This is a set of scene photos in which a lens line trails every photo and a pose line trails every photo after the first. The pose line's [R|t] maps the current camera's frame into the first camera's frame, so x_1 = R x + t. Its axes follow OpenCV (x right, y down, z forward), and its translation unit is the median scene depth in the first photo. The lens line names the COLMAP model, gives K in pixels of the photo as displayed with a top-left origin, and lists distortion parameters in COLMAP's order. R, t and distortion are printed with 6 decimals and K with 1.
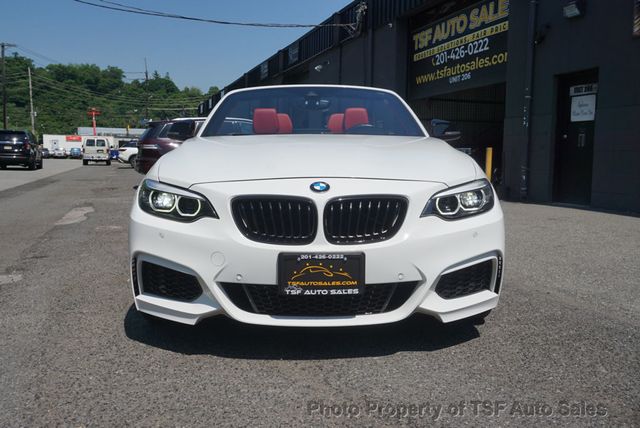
lens RADIAL K [[589.5, 0, 319.2], [0, 589.5, 215.7], [0, 0, 1]] dist [0.002687, 0.000000]
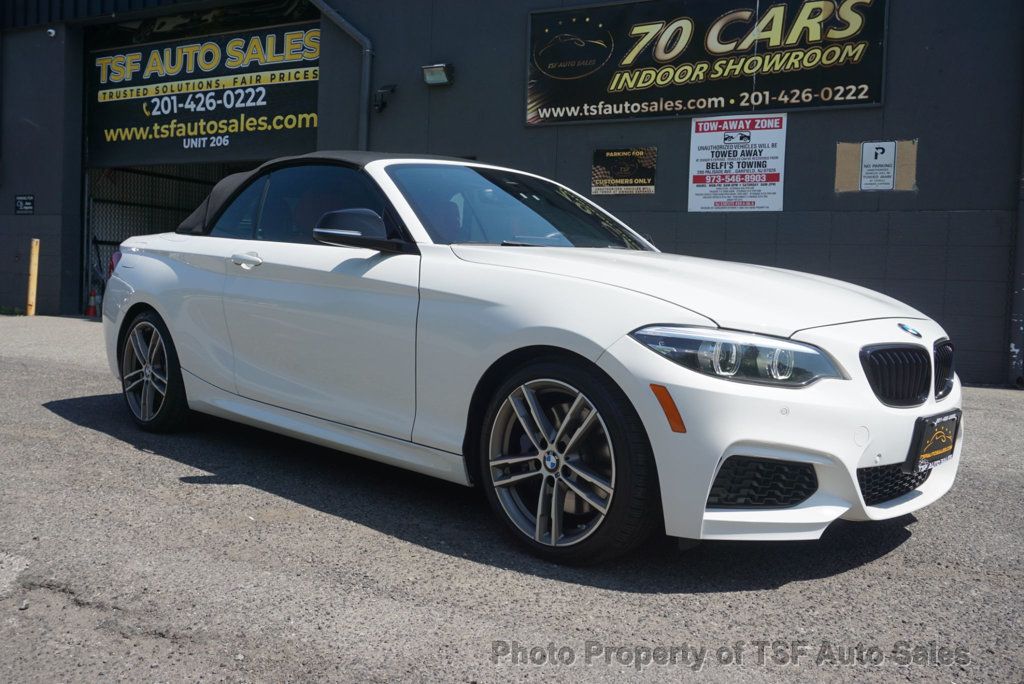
lens RADIAL K [[912.0, 0, 472.1], [0, 912.0, 356.4], [0, 0, 1]] dist [-0.011871, 0.009216]
pose [[0.717181, -0.049126, 0.695154, -0.258411], [0.046441, 0.998664, 0.022662, -0.013931], [-0.695338, 0.016031, 0.718504, 0.111246]]
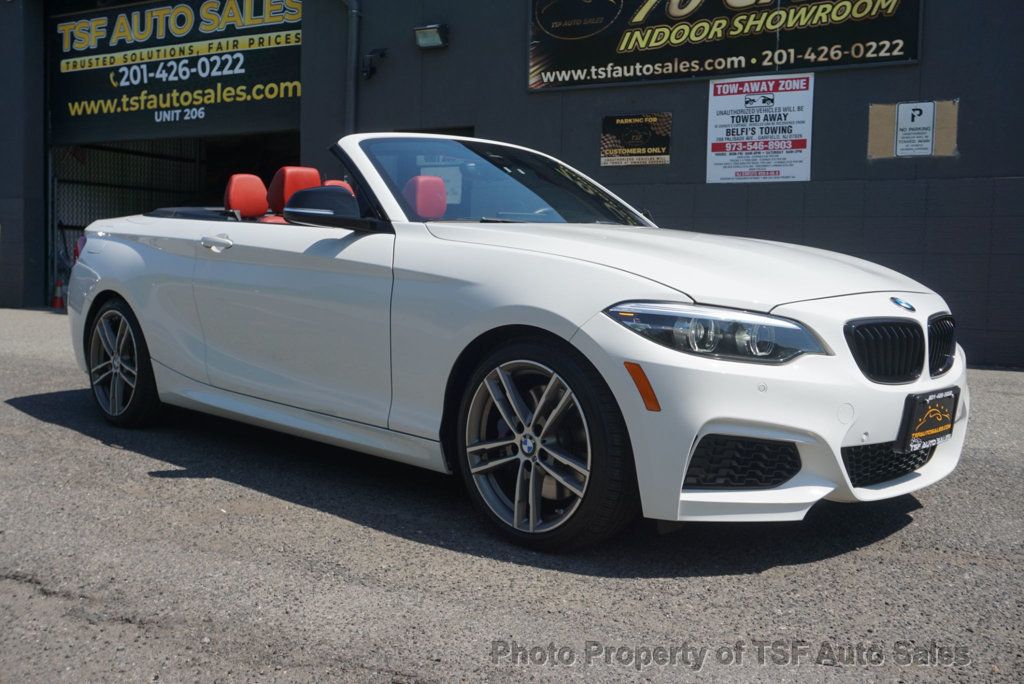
lens RADIAL K [[1022.8, 0, 466.8], [0, 1022.8, 364.2], [0, 0, 1]] dist [0.000951, 0.000000]
pose [[0.728877, -0.068044, 0.681255, -0.265524], [0.059771, 0.997574, 0.035689, -0.010691], [-0.682031, 0.014706, 0.731175, 0.089269]]
